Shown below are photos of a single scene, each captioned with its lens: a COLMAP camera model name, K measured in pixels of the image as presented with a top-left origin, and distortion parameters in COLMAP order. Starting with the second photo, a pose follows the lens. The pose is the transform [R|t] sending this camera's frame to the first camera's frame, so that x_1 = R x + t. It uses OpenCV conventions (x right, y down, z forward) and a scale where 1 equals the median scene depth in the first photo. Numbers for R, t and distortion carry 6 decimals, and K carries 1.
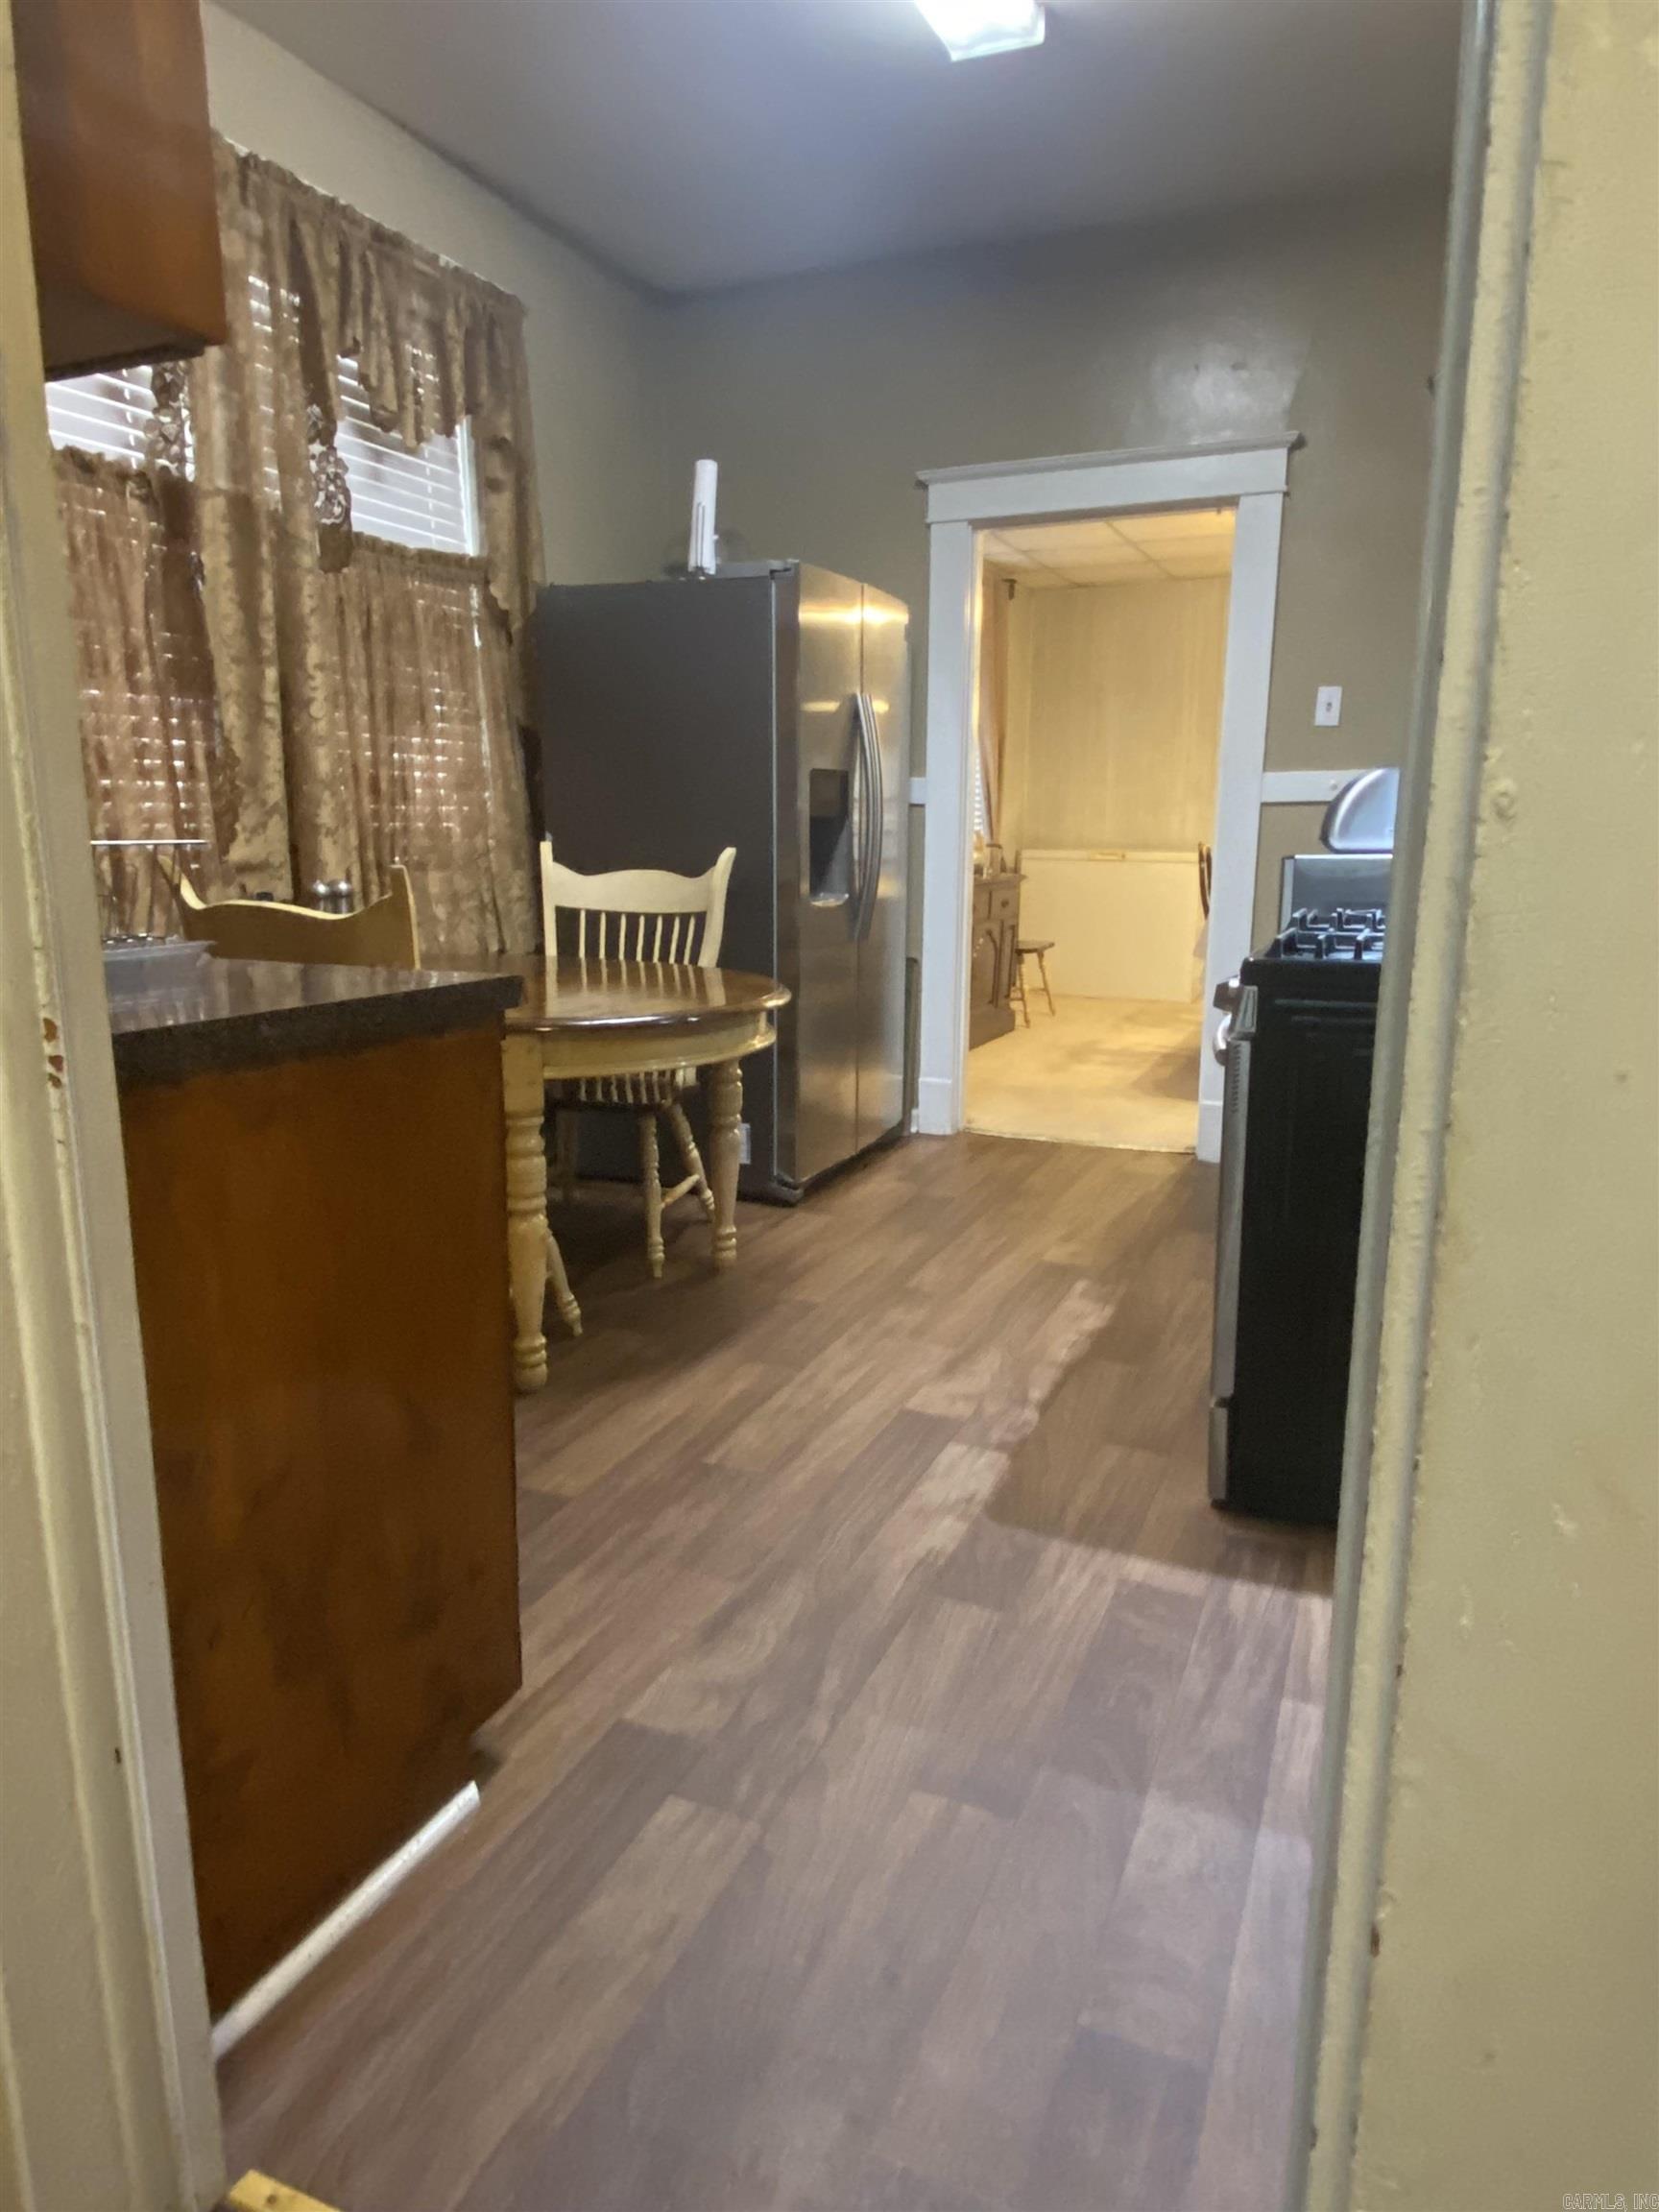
lens RADIAL K [[1402.8, 0, 829.5], [0, 1402.8, 1106.0], [0, 0, 1]] dist [0.001557, -0.002255]
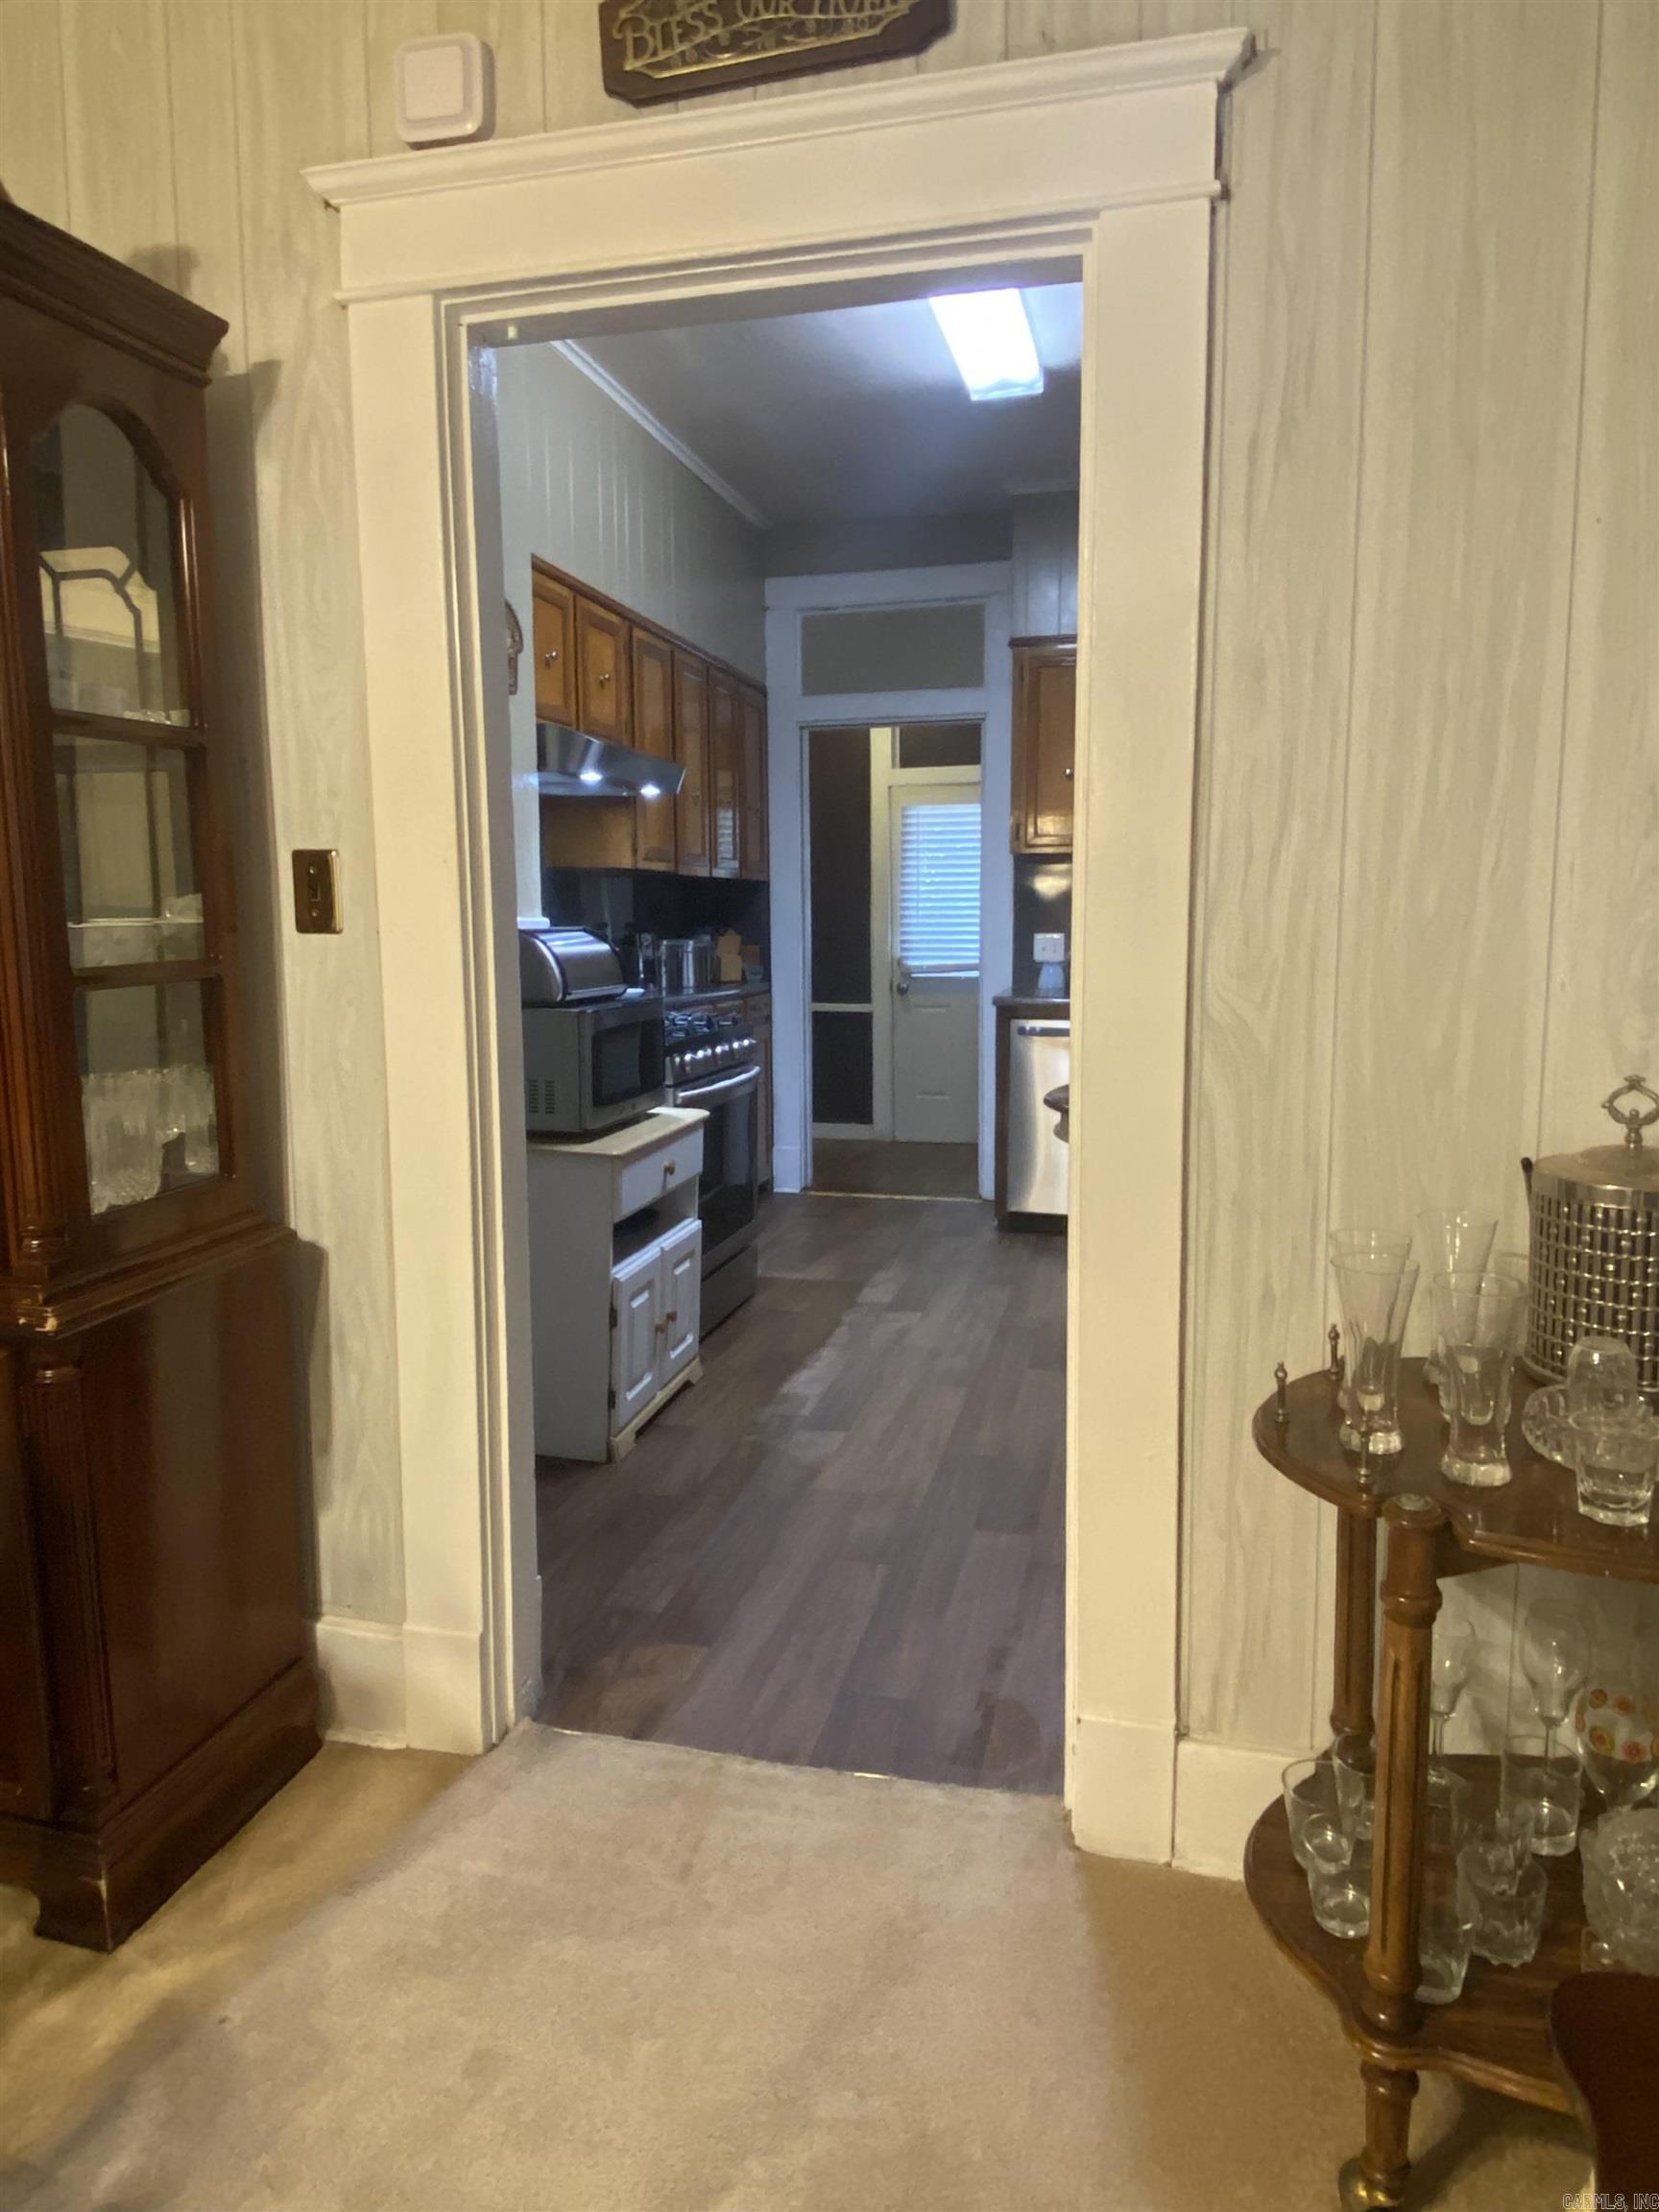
lens RADIAL K [[1341.3, 0, 829.5], [0, 1341.3, 1106.0], [0, 0, 1]] dist [0.004970, 0.000760]
pose [[-0.988151, 0.018331, -0.152388, 0.451435], [-0.034407, 0.941120, 0.336319, -0.616693], [0.149581, 0.337577, -0.929337, 2.693987]]
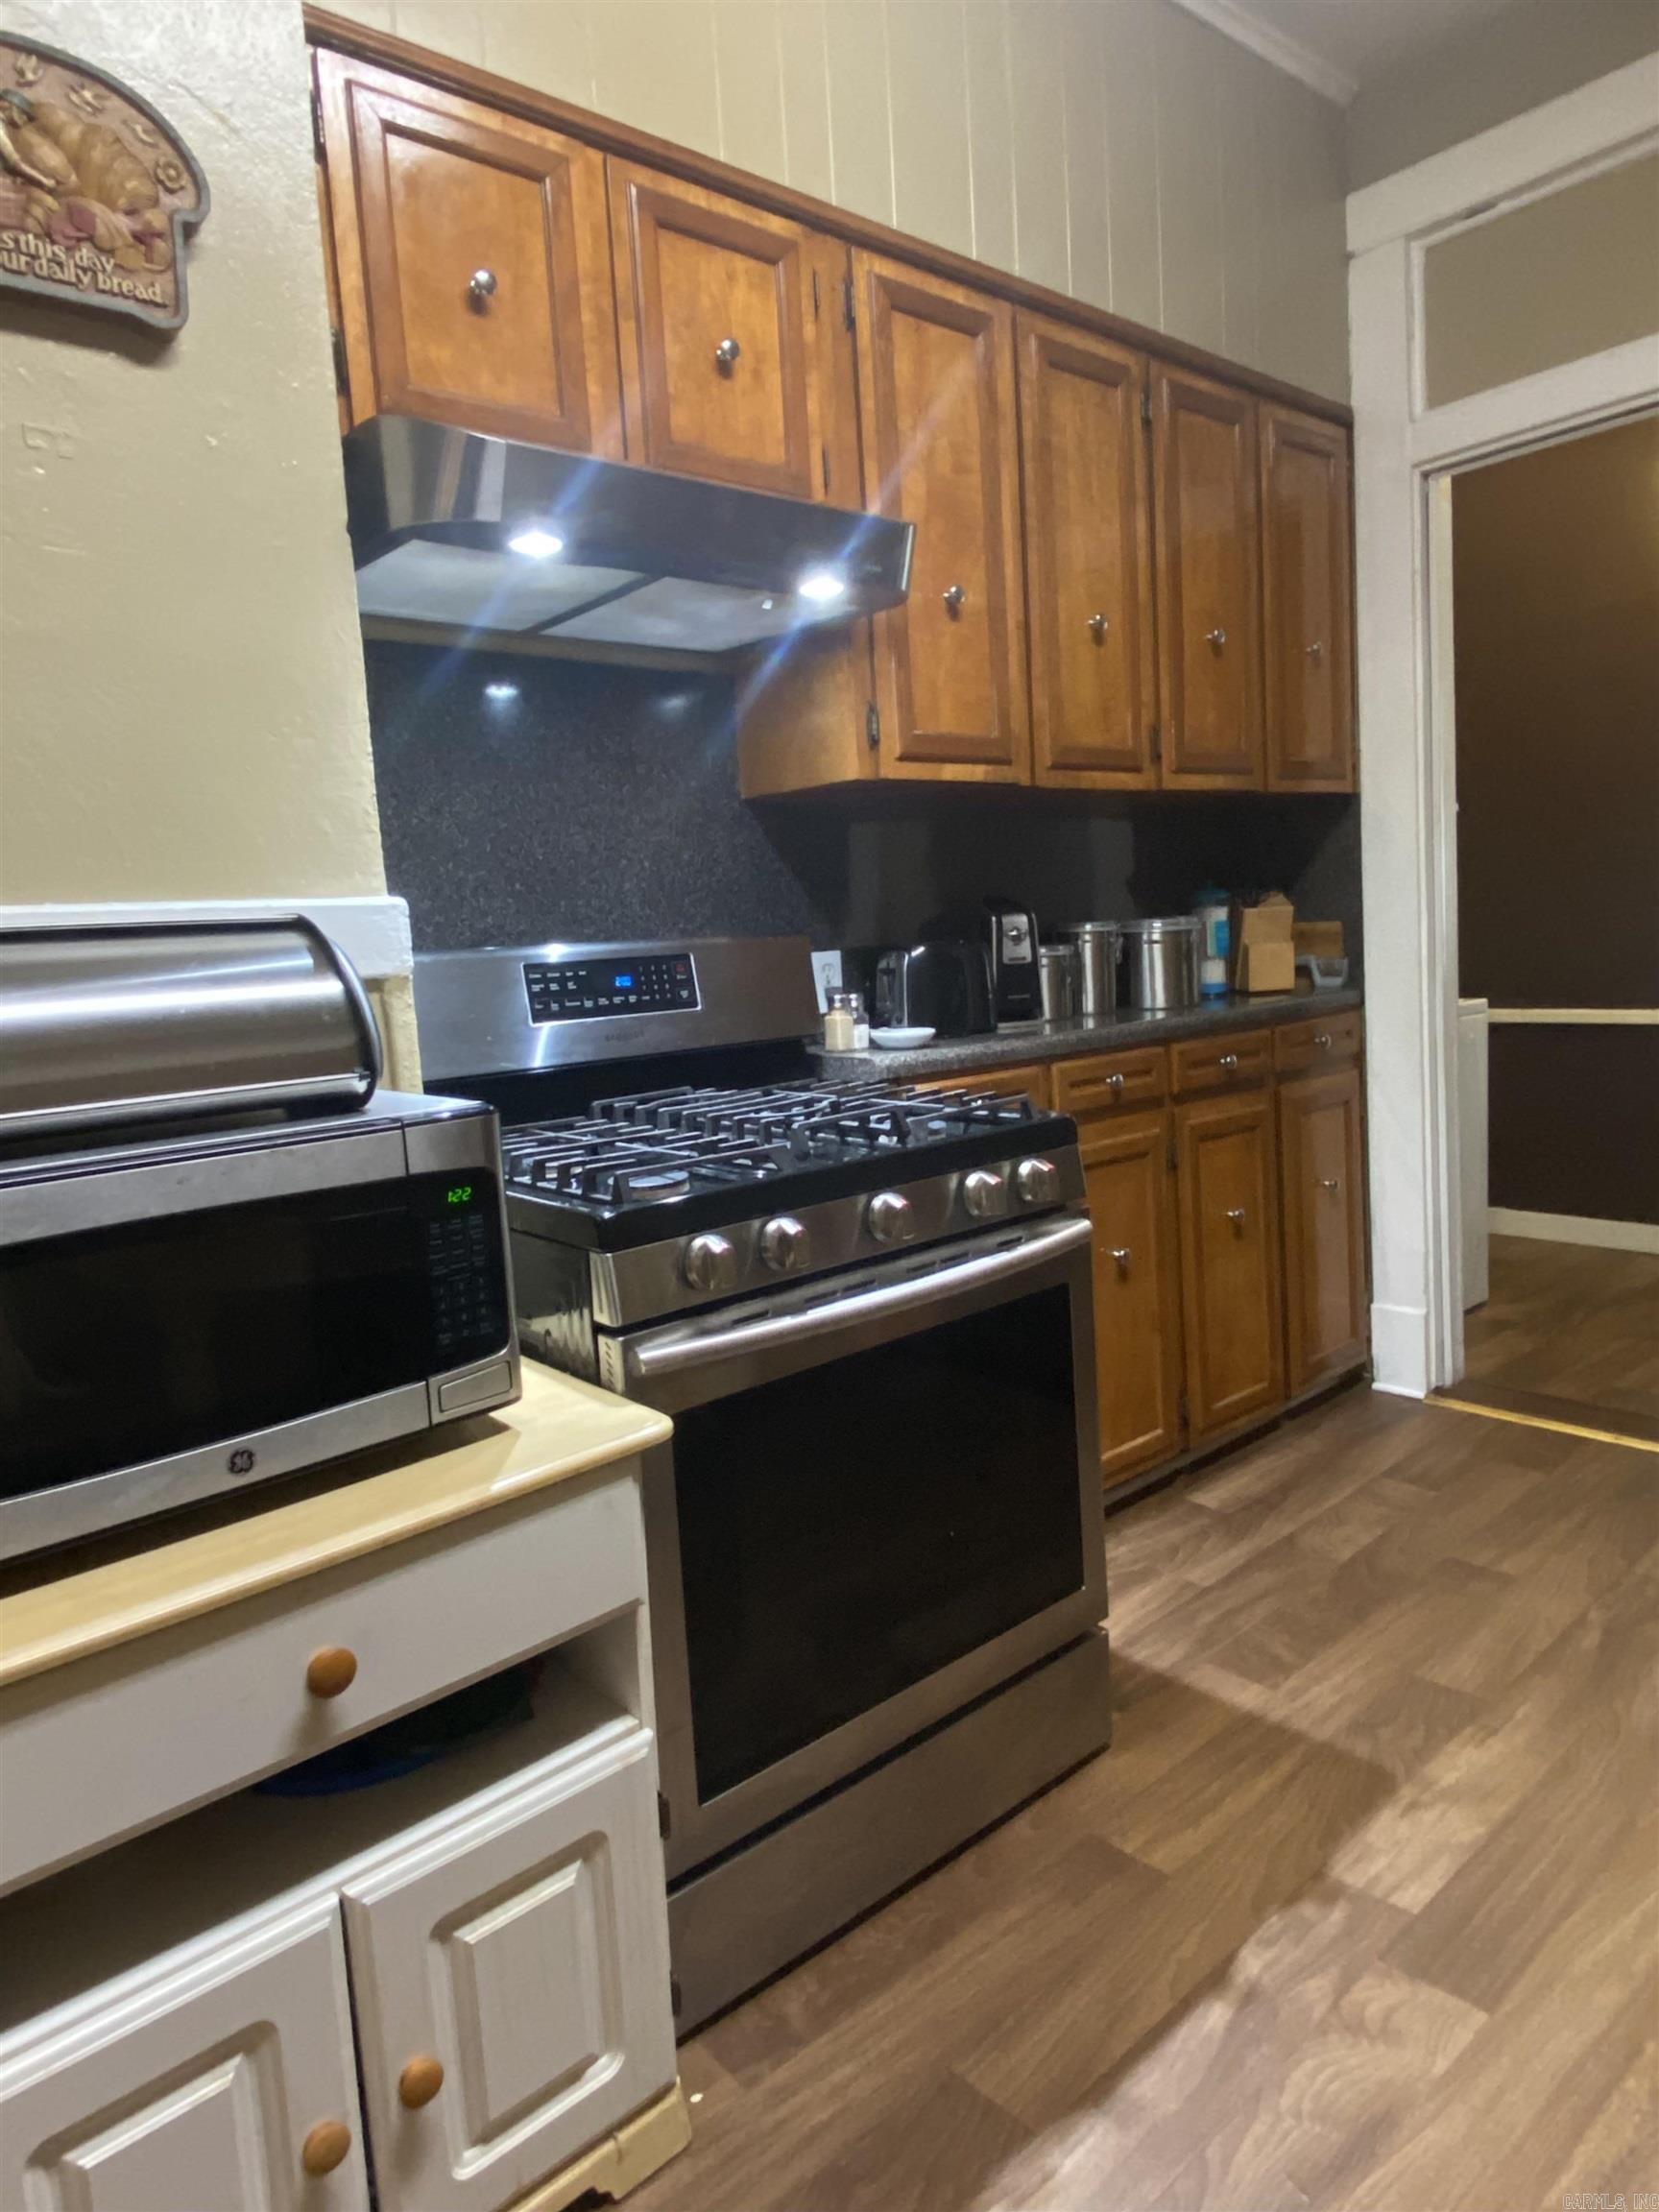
lens RADIAL K [[1402.8, 0, 829.5], [0, 1402.8, 1106.0], [0, 0, 1]] dist [0.001557, -0.002255]
pose [[-0.905016, 0.009720, 0.425266, 0.057195], [0.152263, 0.940900, 0.302527, -0.362165], [-0.397193, 0.338544, -0.853010, 1.642065]]
